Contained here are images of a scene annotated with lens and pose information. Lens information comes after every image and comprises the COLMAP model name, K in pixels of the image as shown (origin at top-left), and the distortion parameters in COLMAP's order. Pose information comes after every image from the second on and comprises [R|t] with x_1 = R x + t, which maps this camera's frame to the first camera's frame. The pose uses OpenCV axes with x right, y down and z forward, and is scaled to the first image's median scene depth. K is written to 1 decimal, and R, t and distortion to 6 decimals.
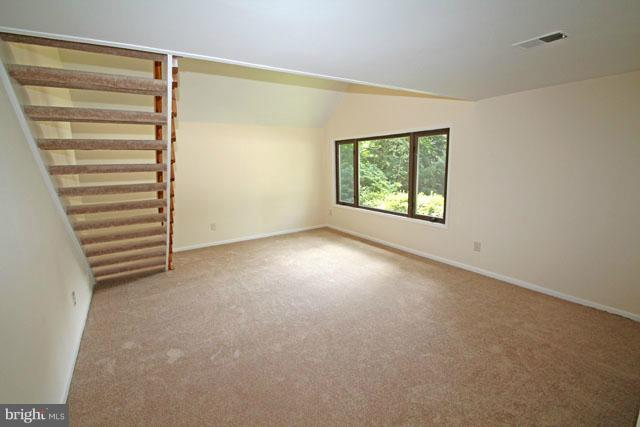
lens RADIAL K [[298.2, 0, 322.1], [0, 298.2, 211.2], [0, 0, 1]] dist [0.001162, -0.001130]
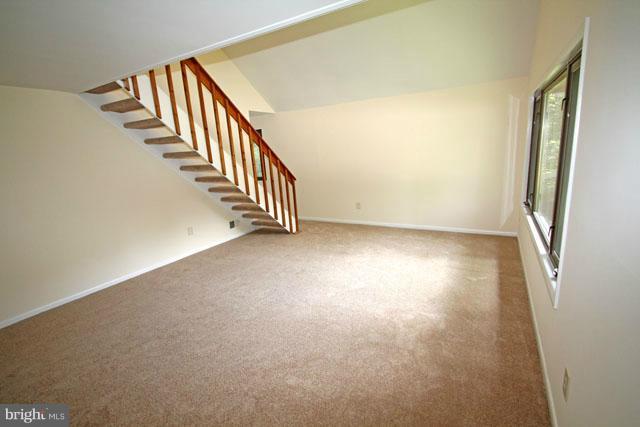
lens RADIAL K [[298.2, 0, 322.1], [0, 298.2, 211.2], [0, 0, 1]] dist [0.001162, -0.001130]
pose [[0.452036, 0.165801, -0.876455, 0.504606], [-0.109924, 0.985438, 0.129723, -0.050340], [0.885201, 0.037704, 0.463679, 0.505075]]
